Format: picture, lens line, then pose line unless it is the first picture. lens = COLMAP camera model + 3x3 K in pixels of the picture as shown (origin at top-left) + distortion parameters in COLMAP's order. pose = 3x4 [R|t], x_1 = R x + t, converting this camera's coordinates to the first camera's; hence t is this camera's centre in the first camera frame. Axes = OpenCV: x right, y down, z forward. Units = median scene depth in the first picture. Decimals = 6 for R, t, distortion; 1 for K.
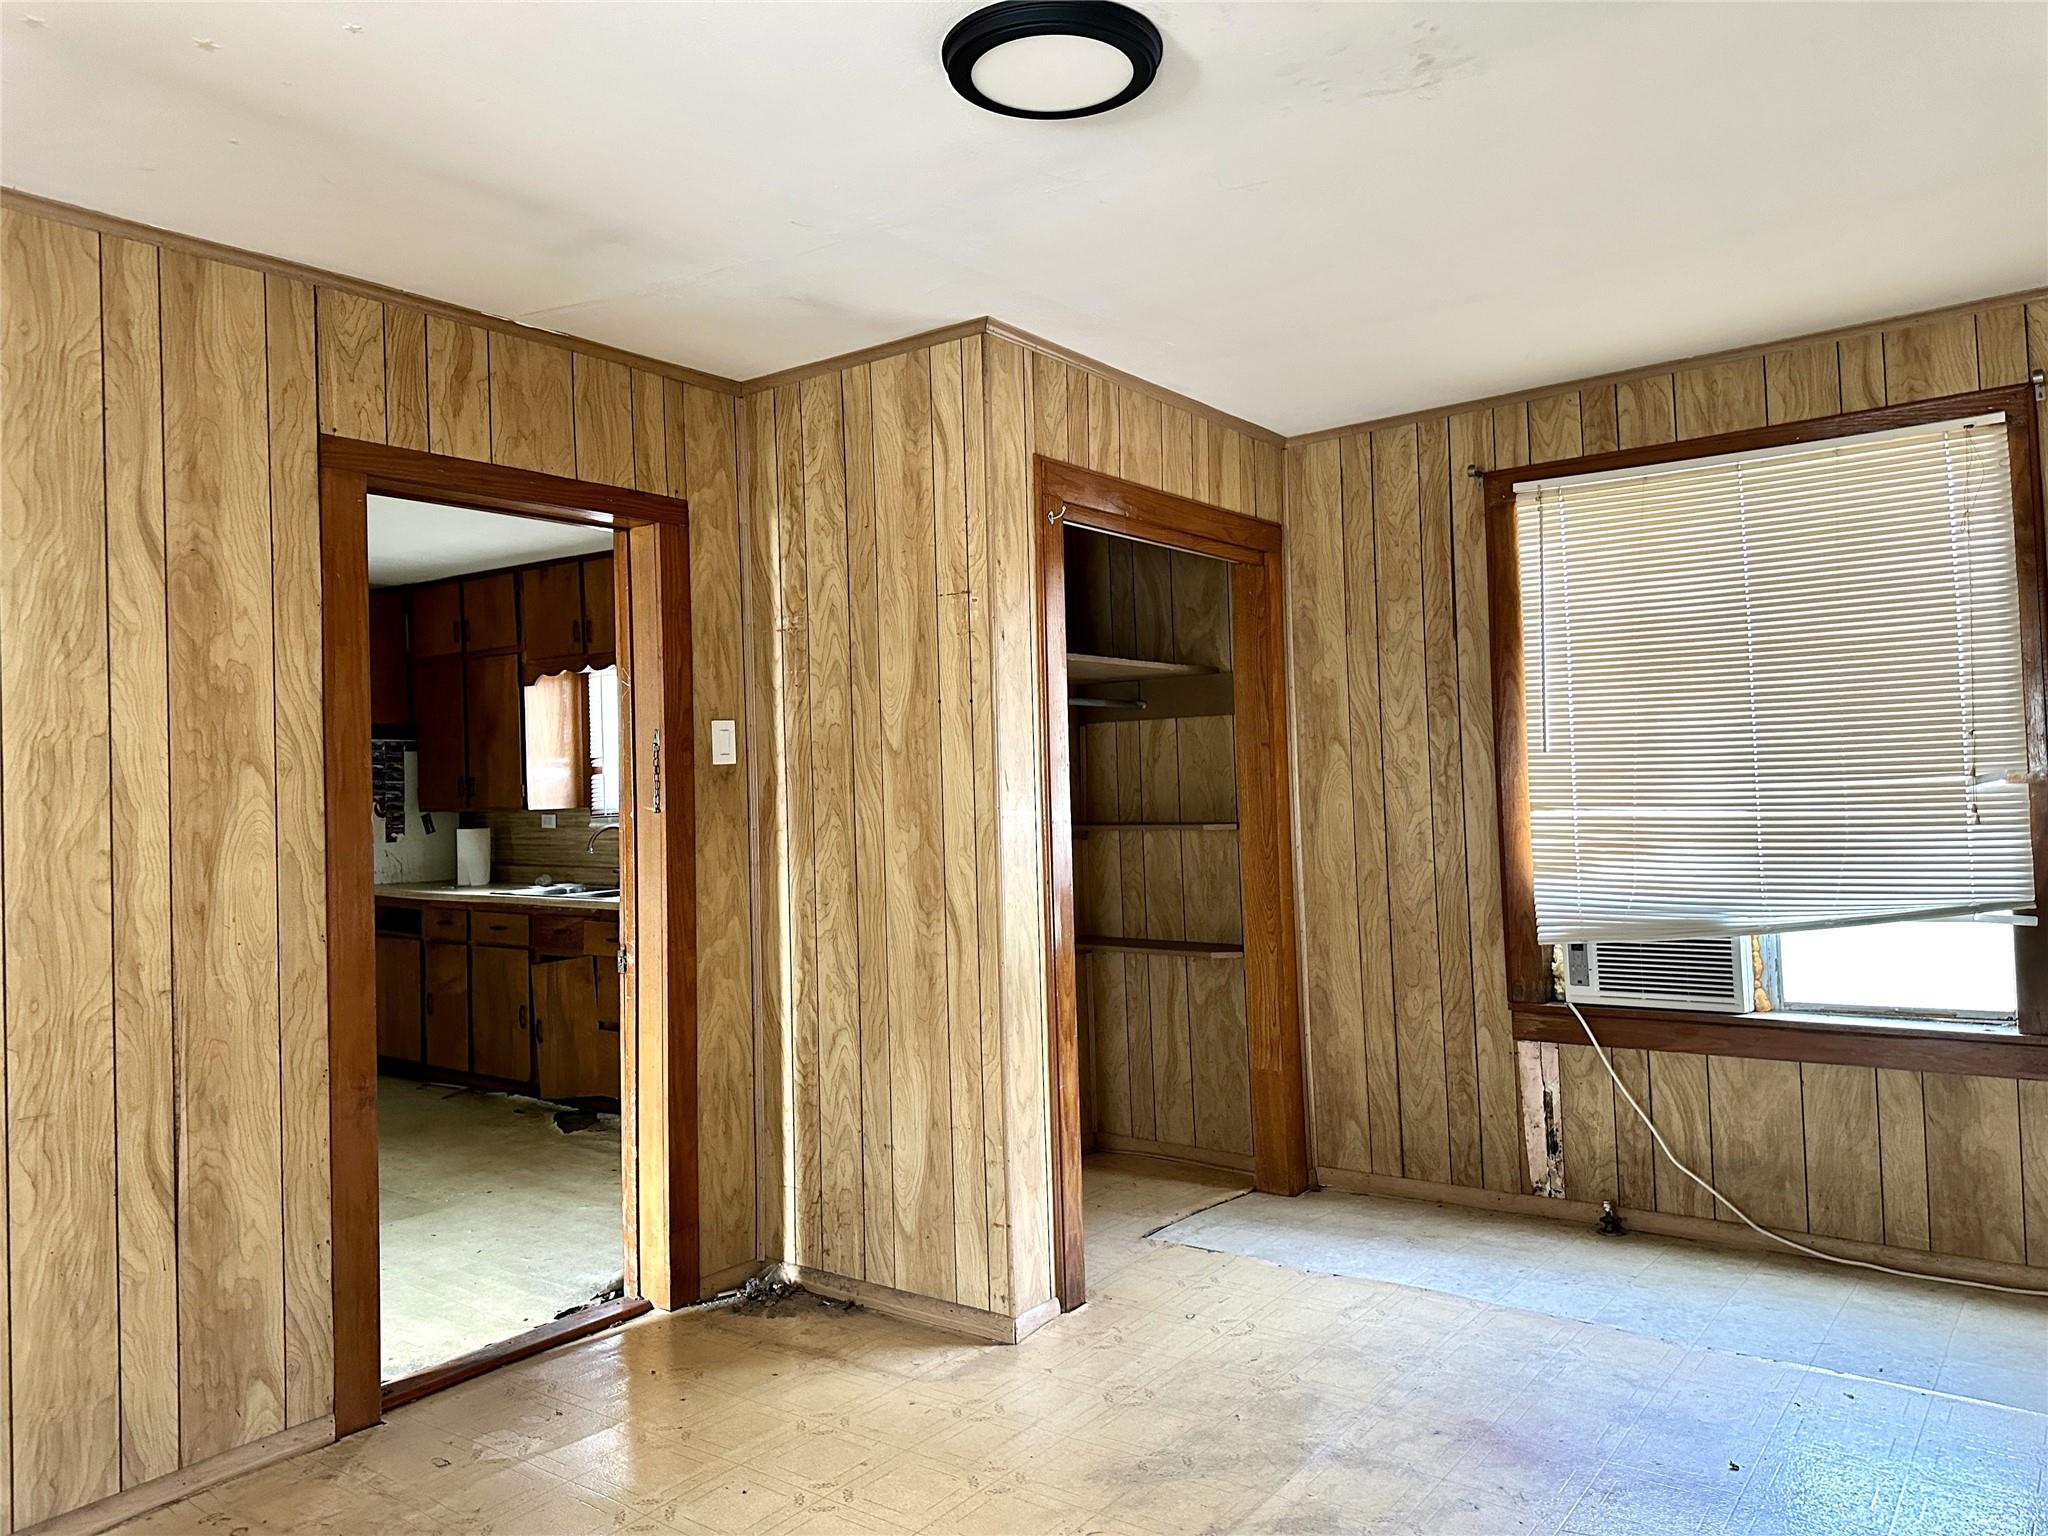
lens RADIAL K [[1441.4, 0, 1031.4], [0, 1441.4, 752.7], [0, 0, 1]] dist [0.095478, -0.146335]
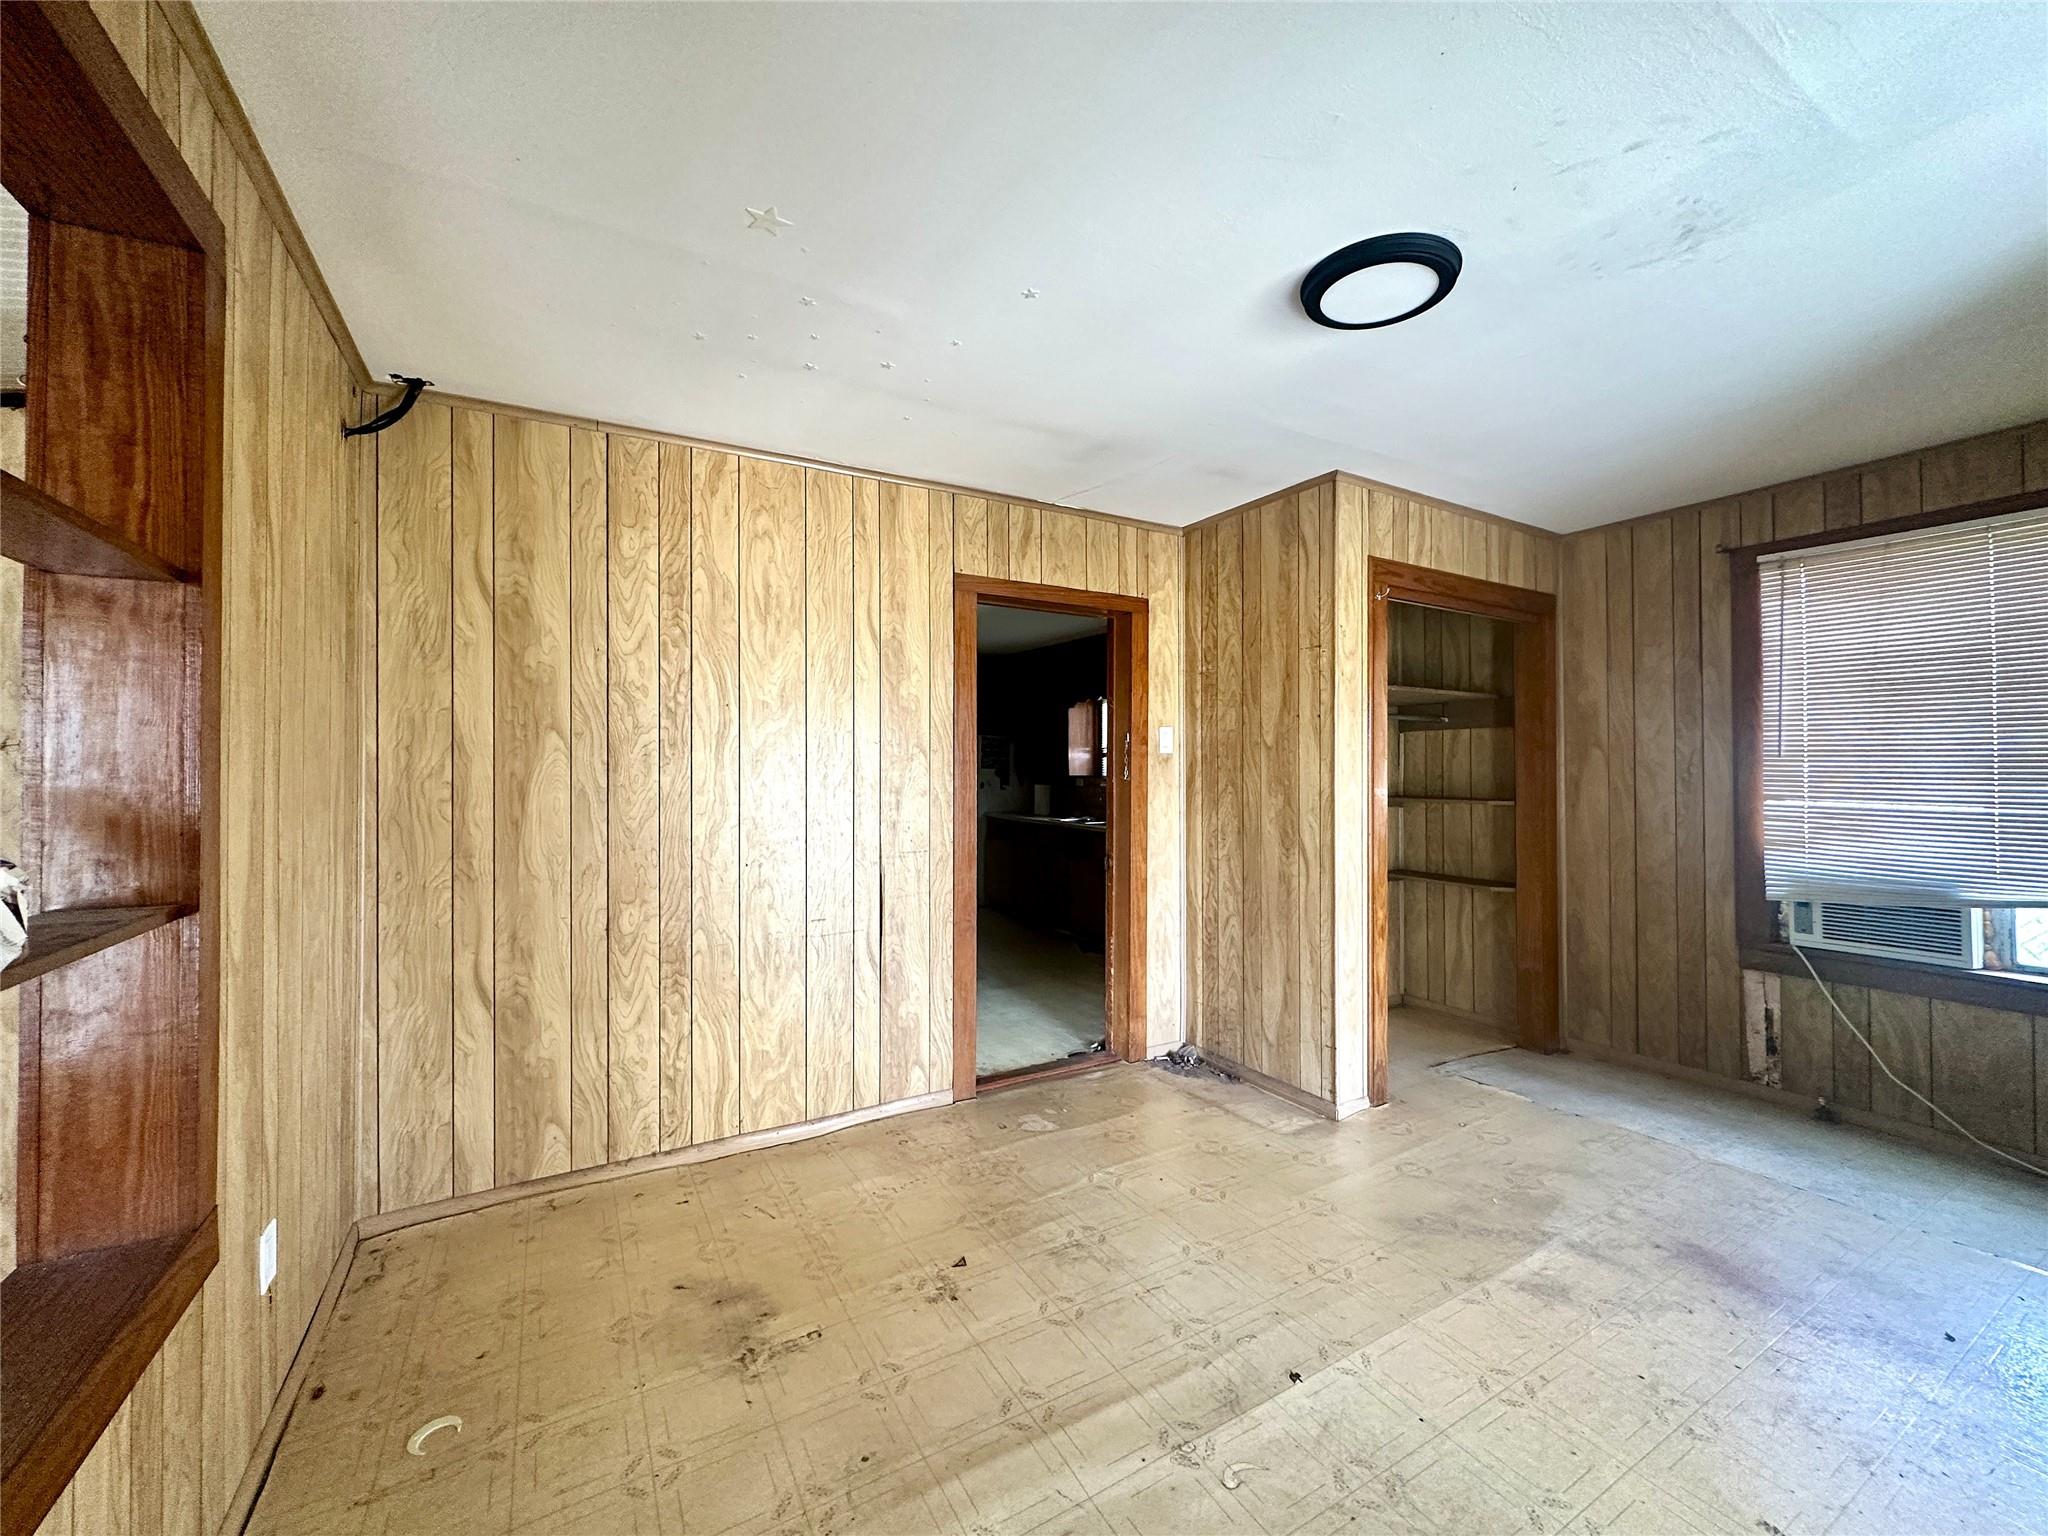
lens RADIAL K [[816.5, 0, 1024.0], [0, 816.5, 768.0], [0, 0, 1]] dist [-0.004885, 0.000554]
pose [[0.918648, 0.028321, -0.394060, 0.013444], [-0.018171, 0.999401, 0.029464, 0.000357], [0.394659, -0.019907, 0.918612, 0.052301]]
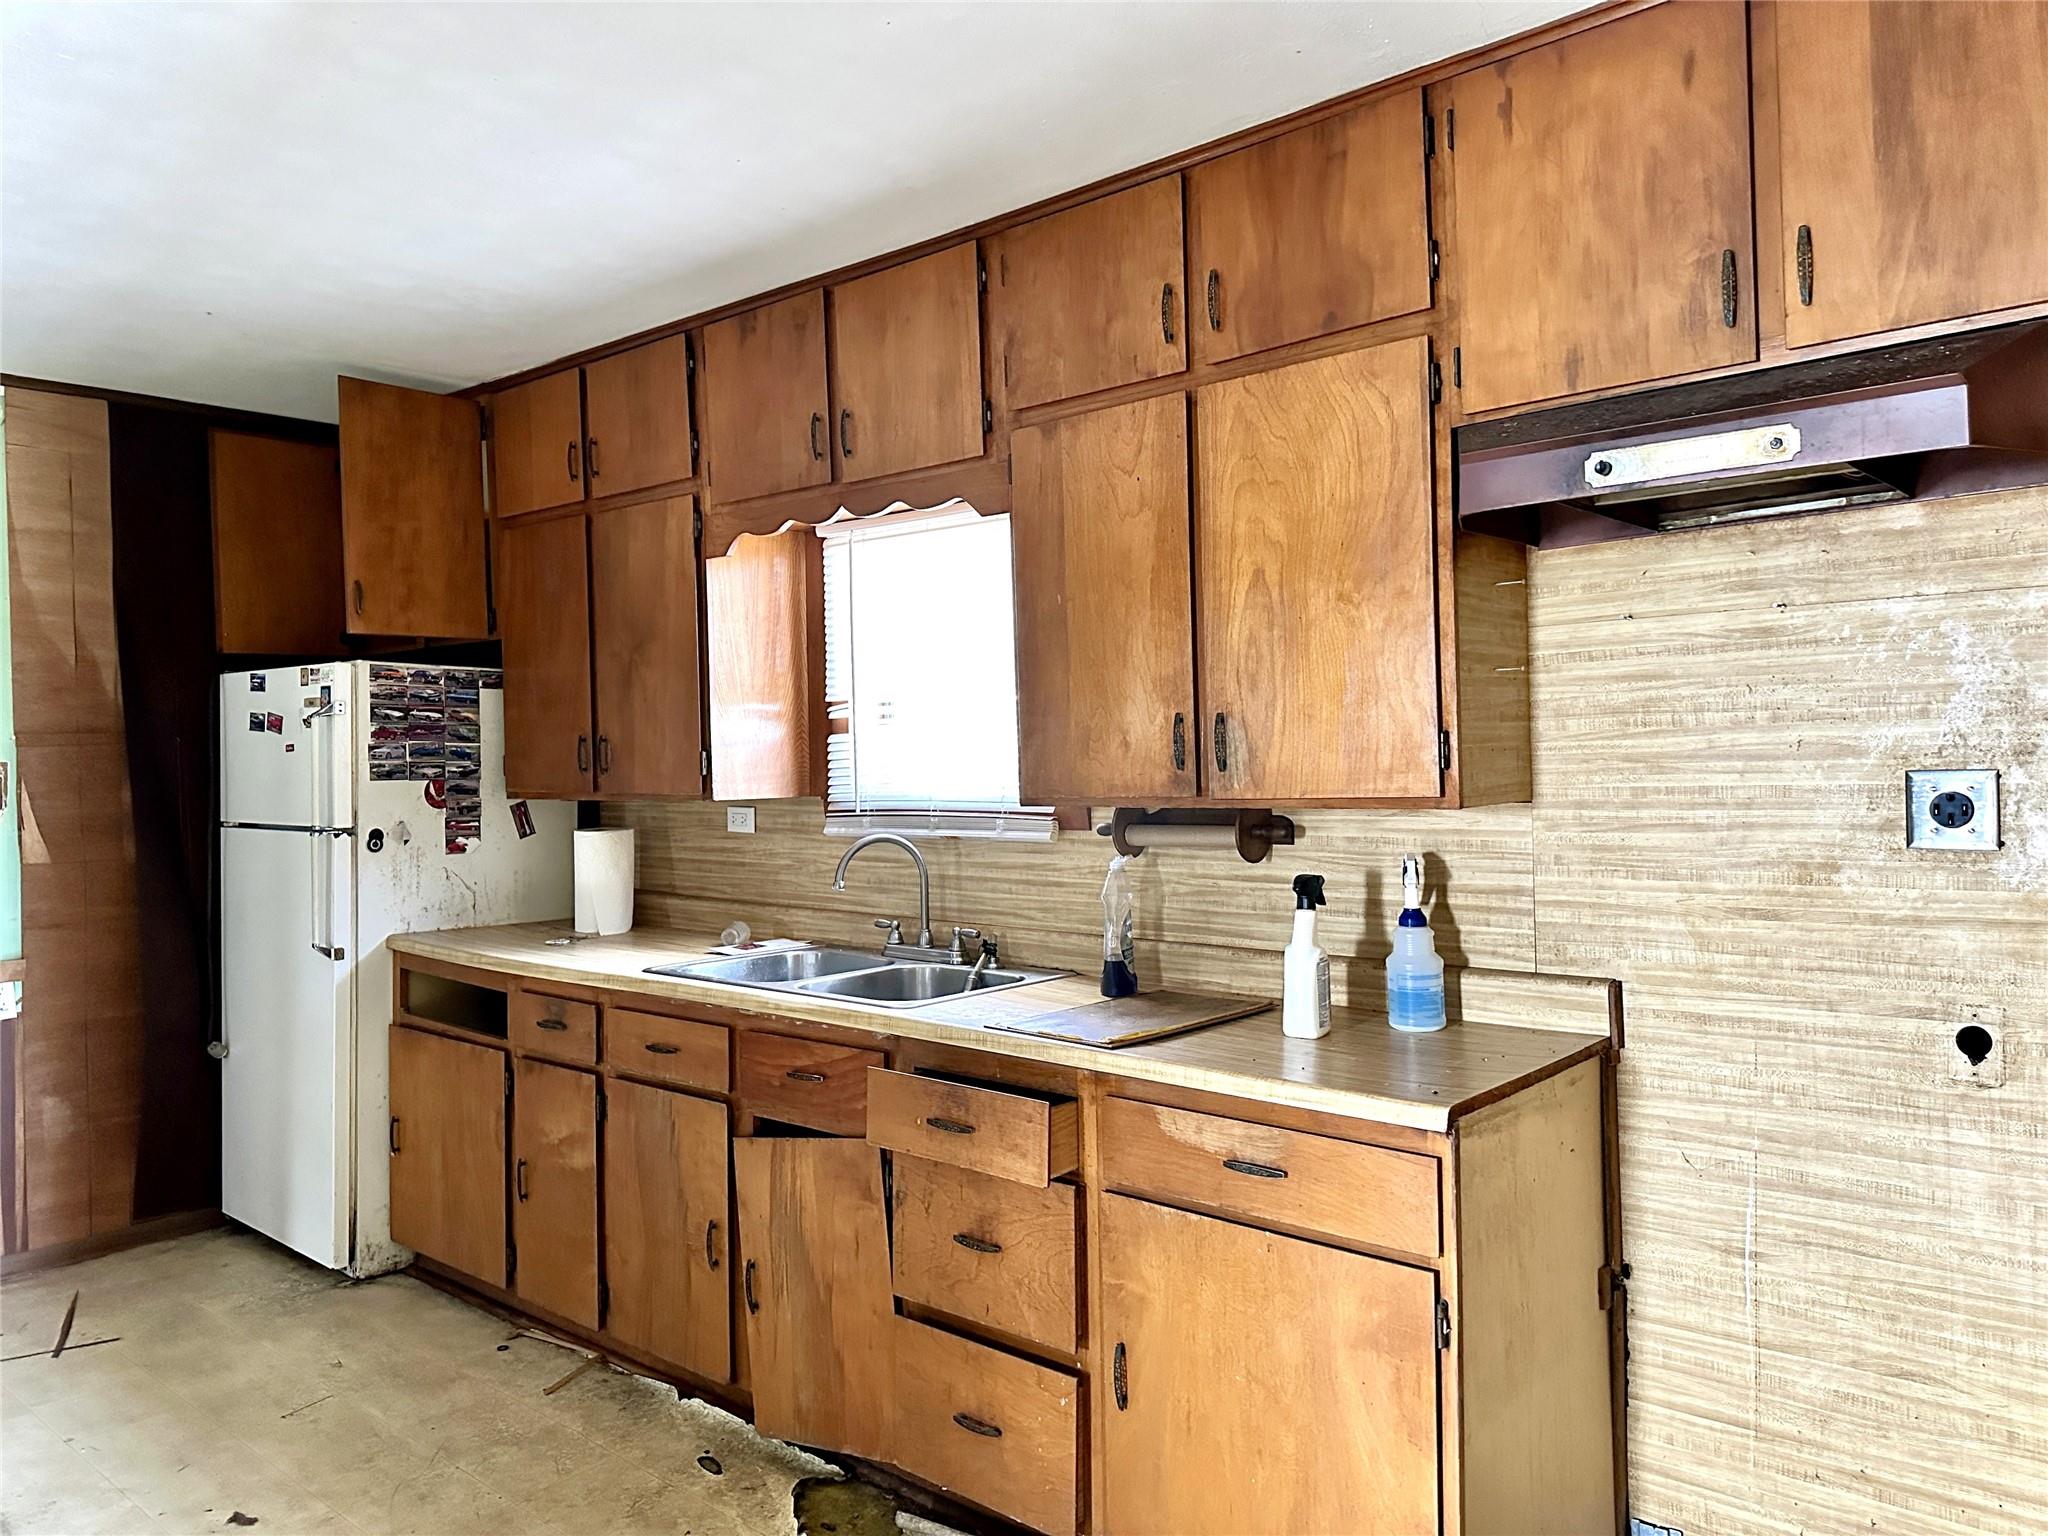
lens RADIAL K [[1441.4, 0, 1031.4], [0, 1441.4, 752.7], [0, 0, 1]] dist [0.095478, -0.146335]
pose [[0.998181, 0.010373, -0.059390, -0.337842], [-0.009067, 0.999712, 0.022227, 0.016588], [0.059603, -0.021648, 0.997987, 0.827998]]
